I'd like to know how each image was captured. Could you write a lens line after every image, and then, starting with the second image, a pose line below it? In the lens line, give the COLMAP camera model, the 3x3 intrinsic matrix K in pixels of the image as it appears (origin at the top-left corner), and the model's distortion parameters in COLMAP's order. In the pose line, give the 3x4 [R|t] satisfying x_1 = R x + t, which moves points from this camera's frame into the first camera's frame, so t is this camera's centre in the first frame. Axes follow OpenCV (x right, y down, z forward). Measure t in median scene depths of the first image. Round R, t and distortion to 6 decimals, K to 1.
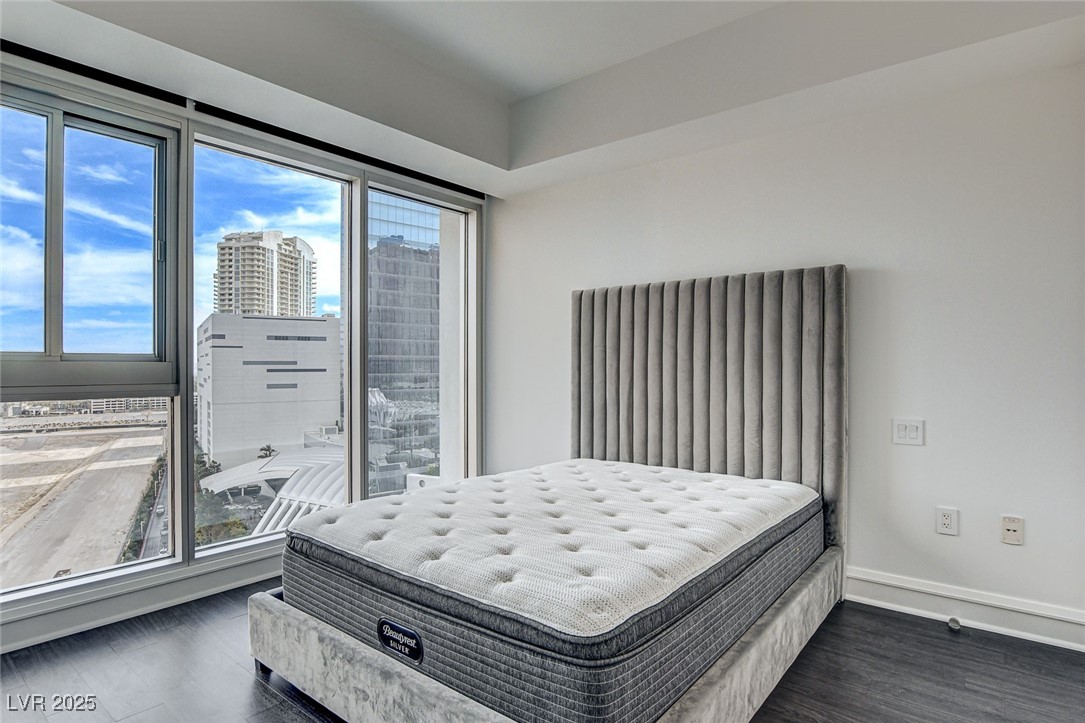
lens RADIAL K [[581.4, 0, 541.3], [0, 581.4, 363.5], [0, 0, 1]] dist [-0.018557, 0.000666]
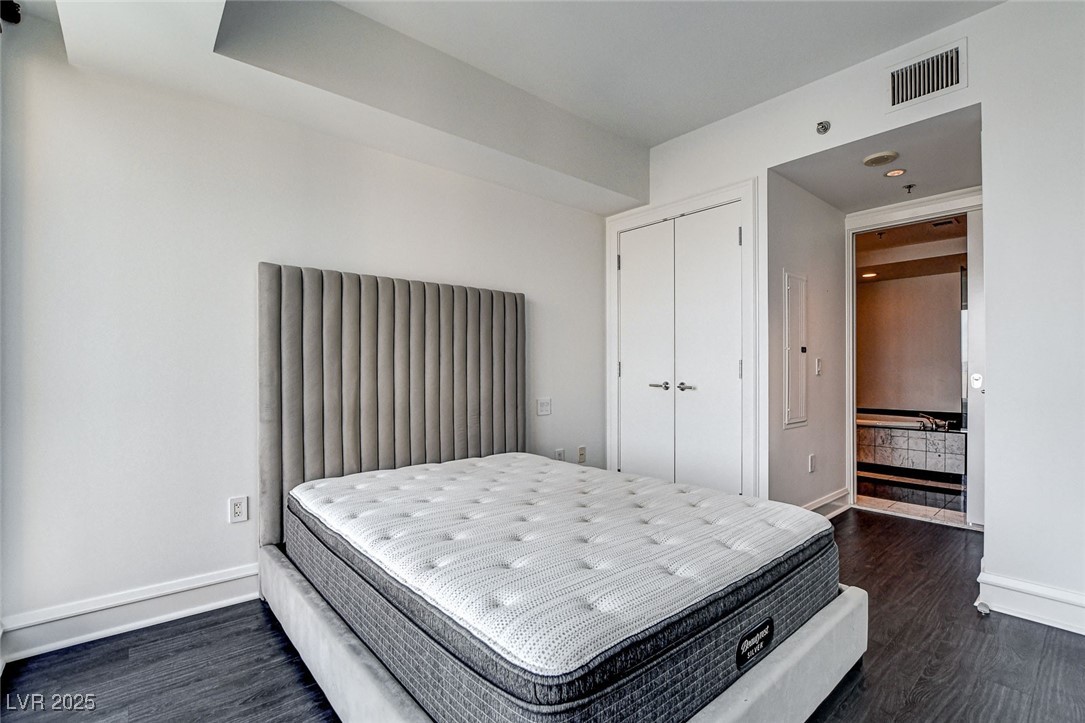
lens RADIAL K [[497.2, 0, 531.9], [0, 497.2, 370.5], [0, 0, 1]] dist [-0.025469, 0.003803]
pose [[0.162817, 0.001528, 0.986655, -2.709116], [-0.001844, 0.999998, -0.001244, 0.078751], [-0.986655, -0.001617, 0.162819, 3.035173]]
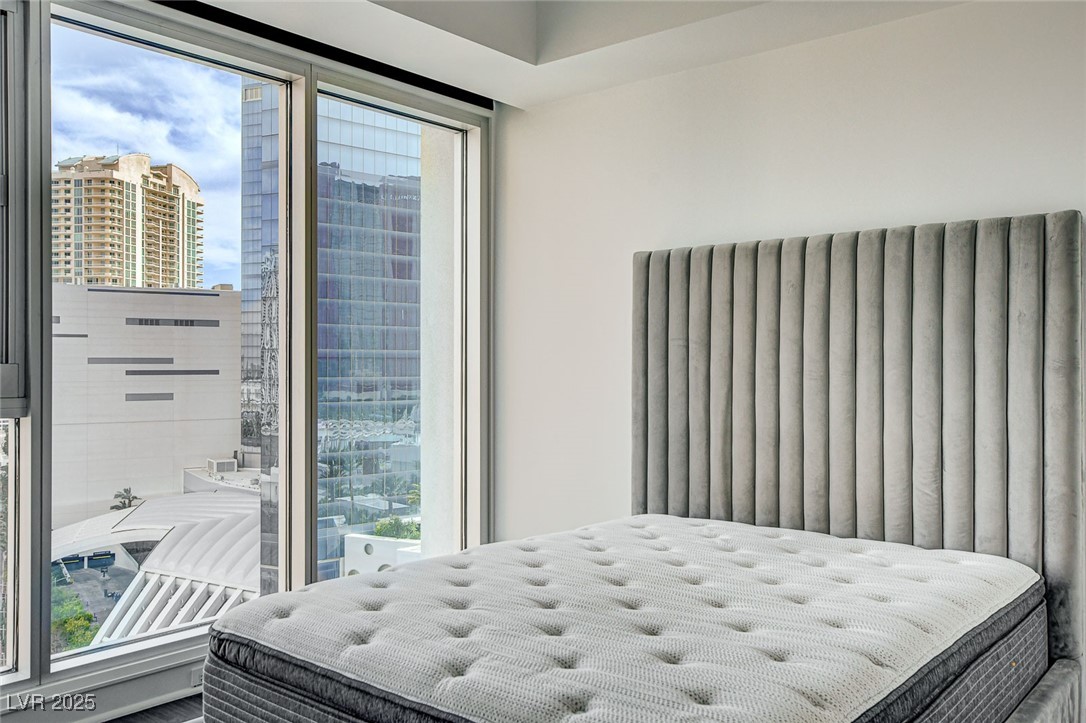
lens RADIAL K [[904.7, 0, 538.7], [0, 904.7, 360.1], [0, 0, 1]] dist [0.028651, -0.005507]
pose [[0.999896, 0.000561, -0.014400, -0.040861], [-0.000589, 0.999998, -0.001942, -0.004630], [0.014399, 0.001950, 0.999894, -0.001562]]
